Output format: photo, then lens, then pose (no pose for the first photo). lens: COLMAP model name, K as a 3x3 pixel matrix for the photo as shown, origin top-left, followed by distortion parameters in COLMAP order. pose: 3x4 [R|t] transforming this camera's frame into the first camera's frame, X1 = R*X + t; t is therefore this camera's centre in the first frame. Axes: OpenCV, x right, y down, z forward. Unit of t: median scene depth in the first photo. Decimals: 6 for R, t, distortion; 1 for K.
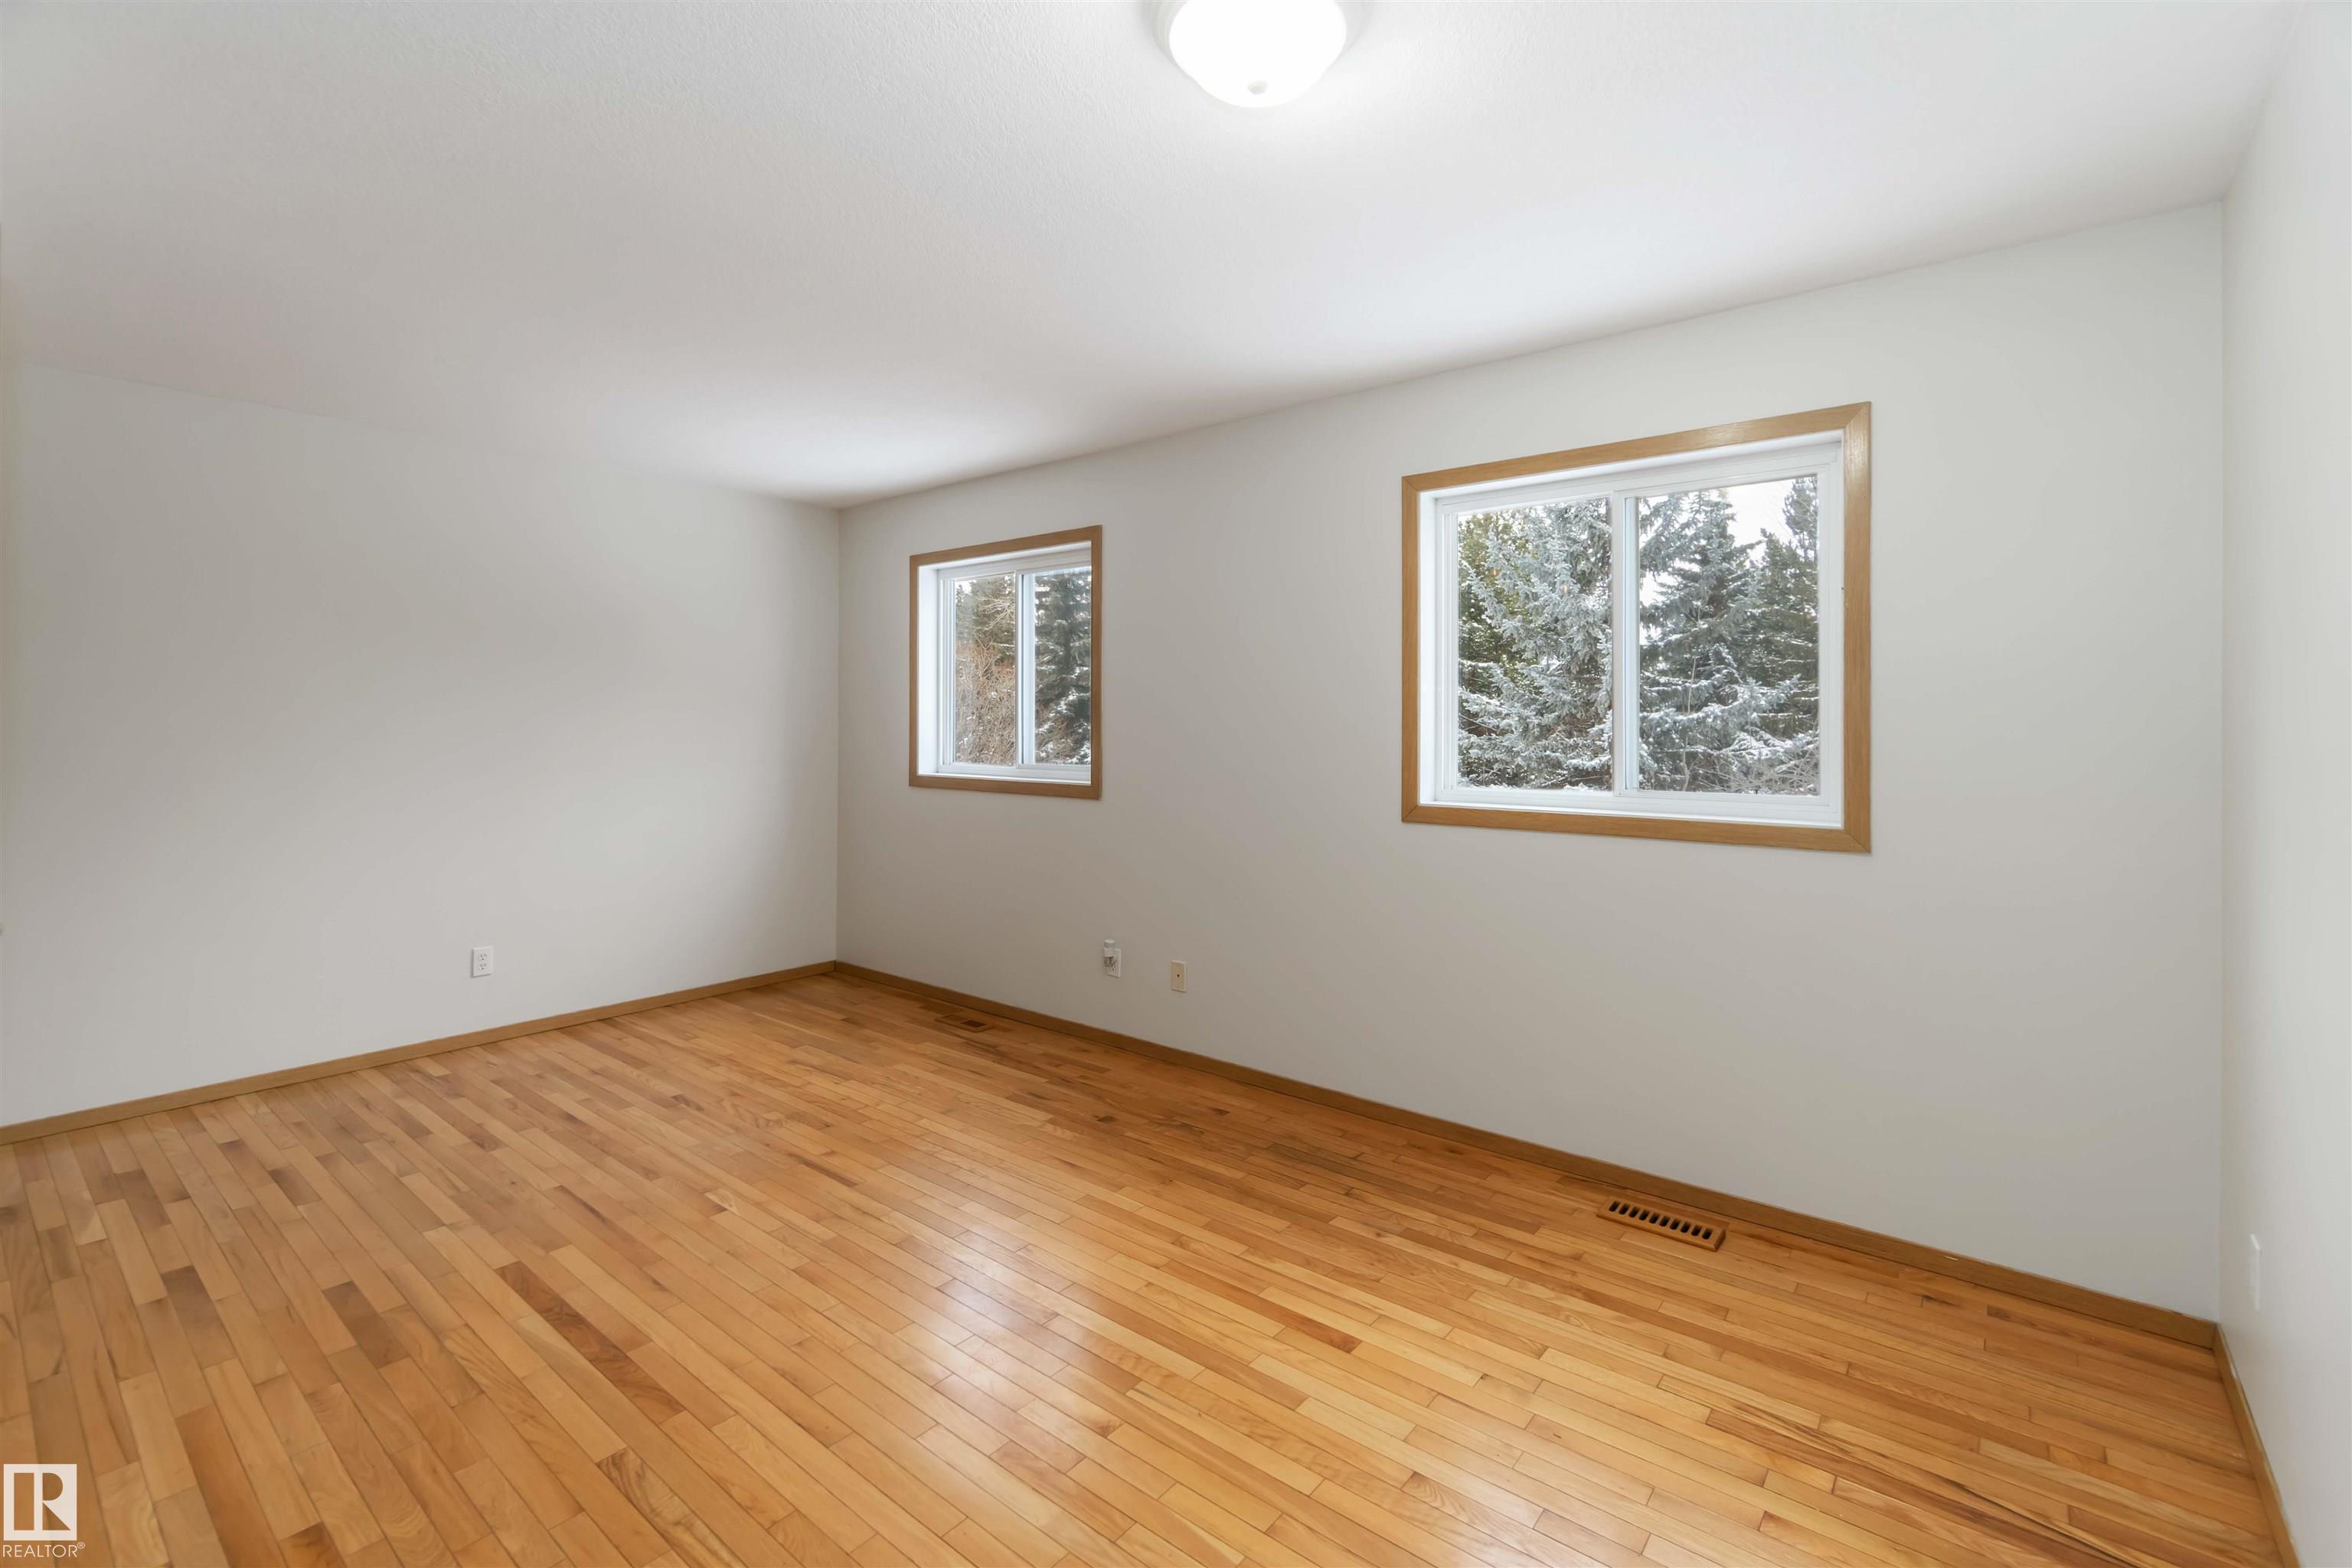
lens RADIAL K [[1015.0, 0, 1168.7], [0, 1015.0, 764.1], [0, 0, 1]] dist [-0.003170, -0.000347]
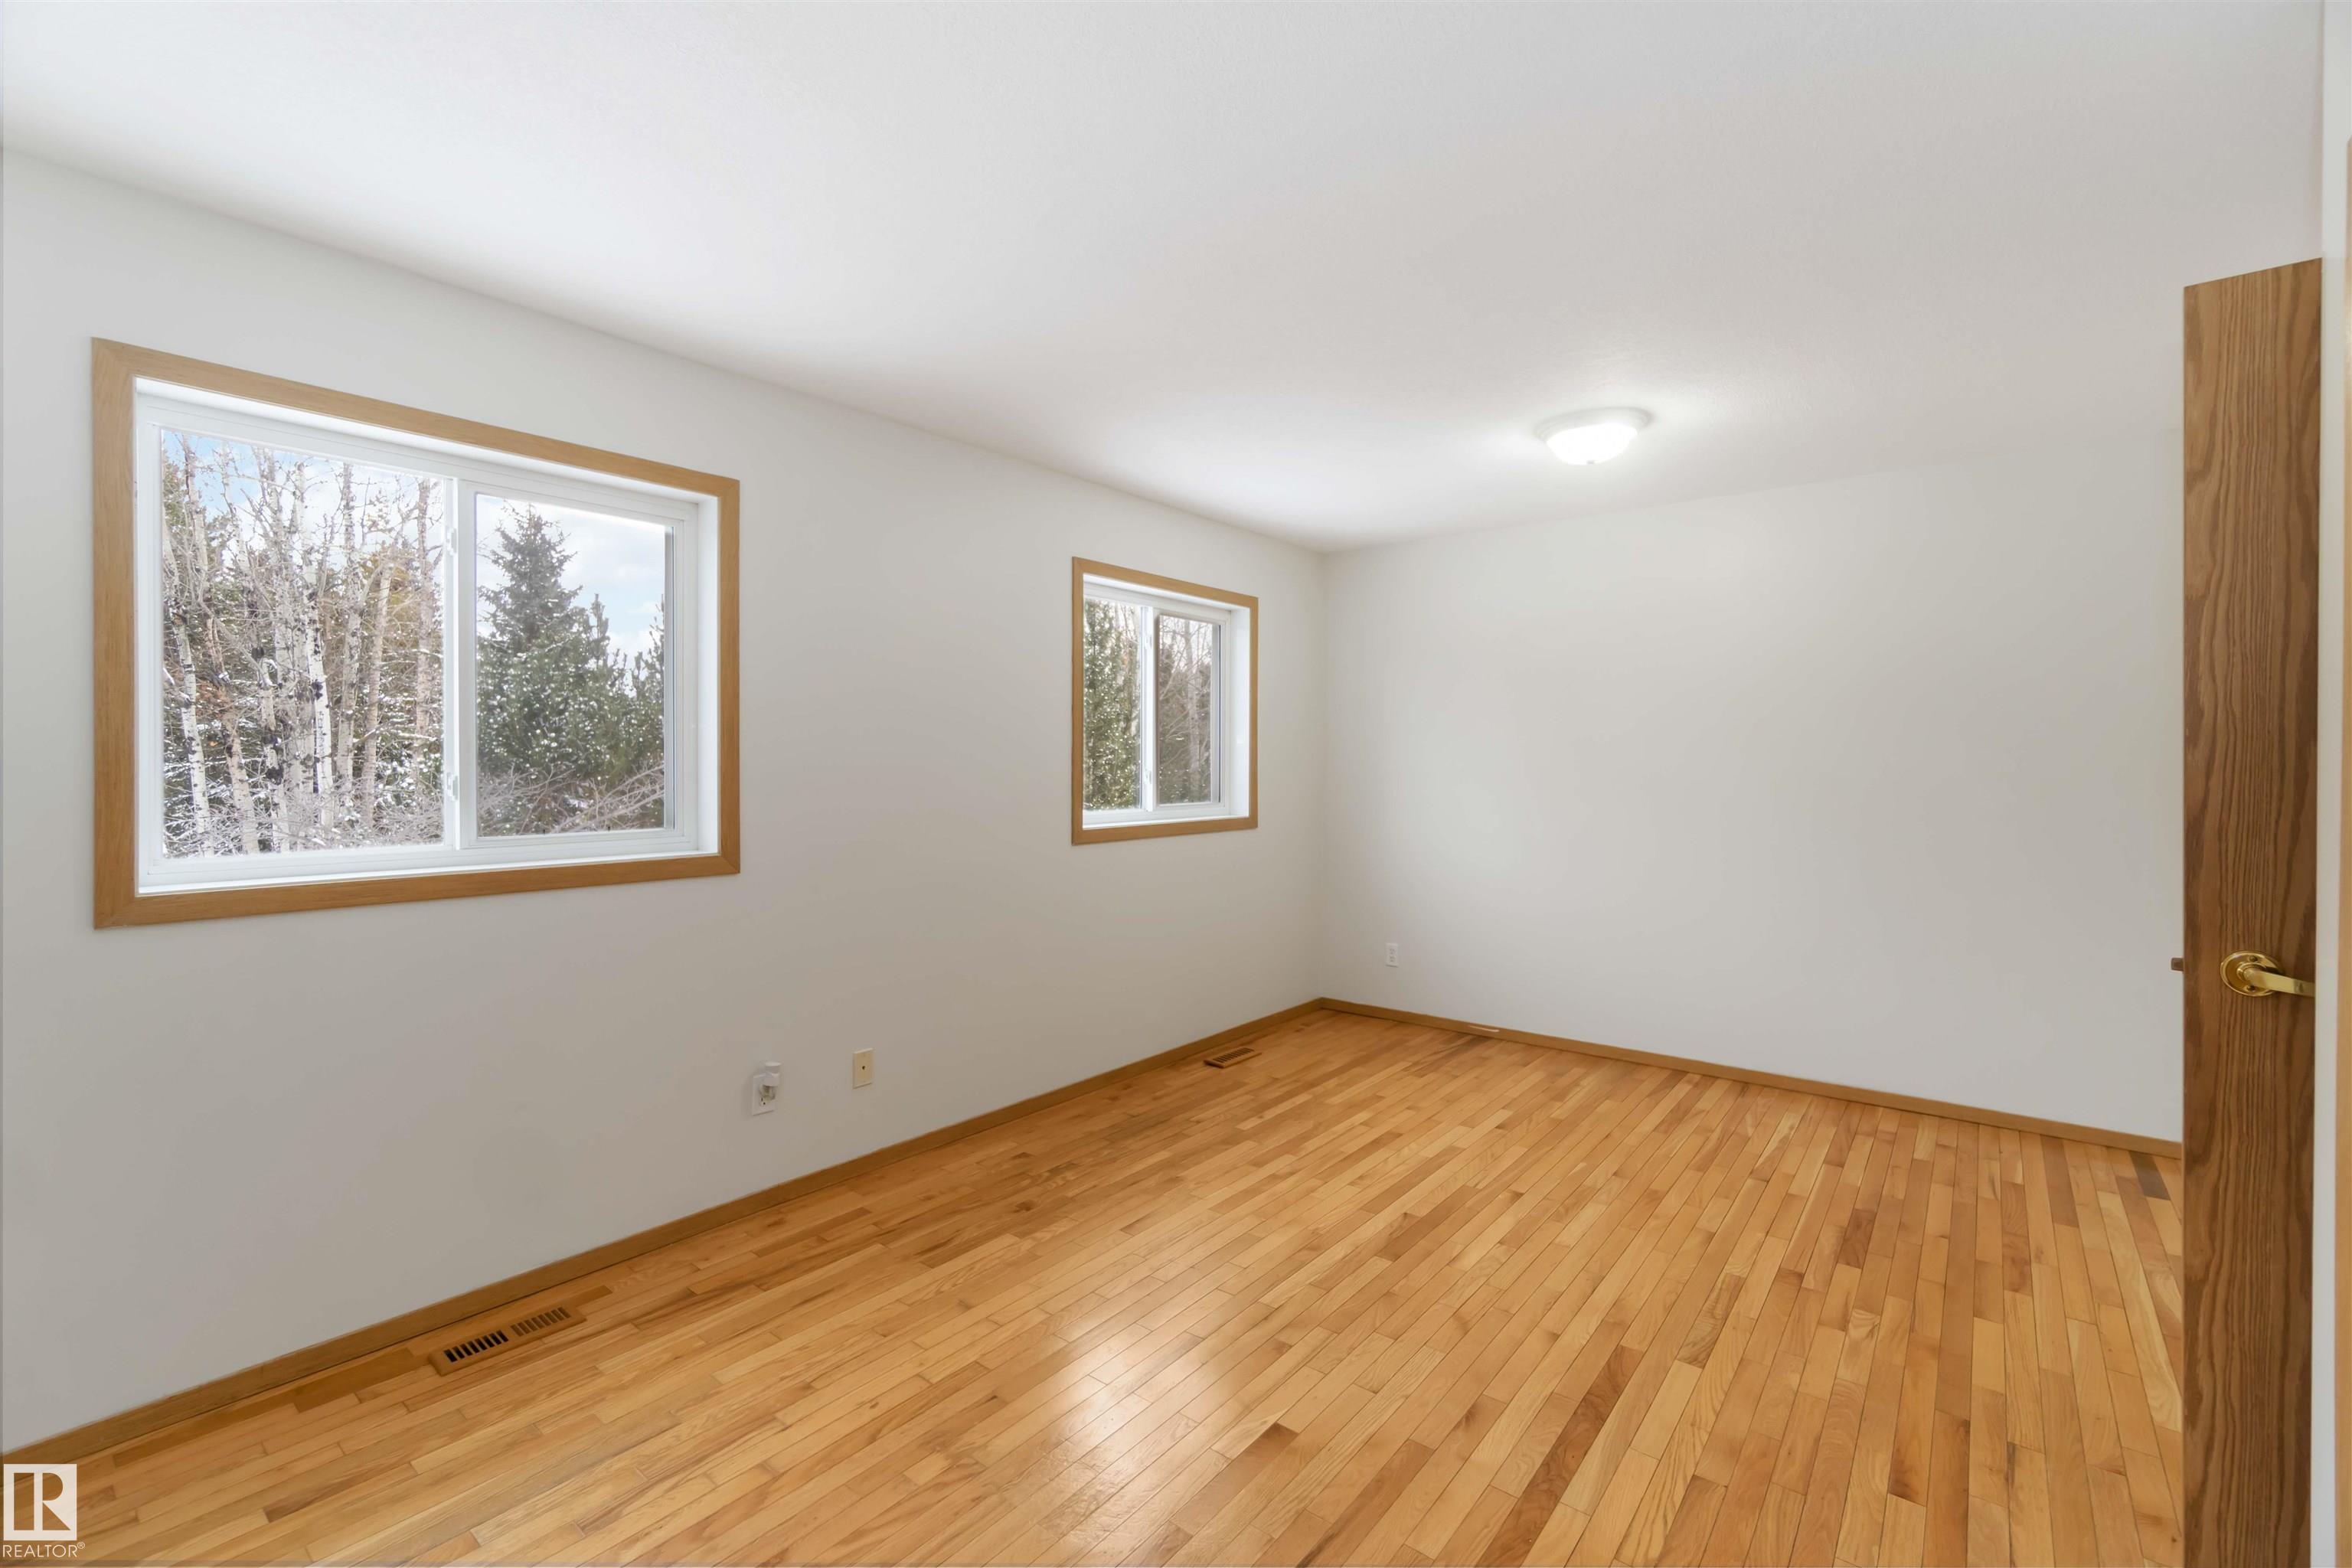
lens RADIAL K [[1015.0, 0, 1168.7], [0, 1015.0, 764.1], [0, 0, 1]] dist [-0.003170, -0.000347]
pose [[0.000747, -0.003461, 0.999994, -1.042201], [0.040482, 0.999174, 0.003428, -0.038266], [-0.999180, 0.040479, 0.000886, 0.943086]]
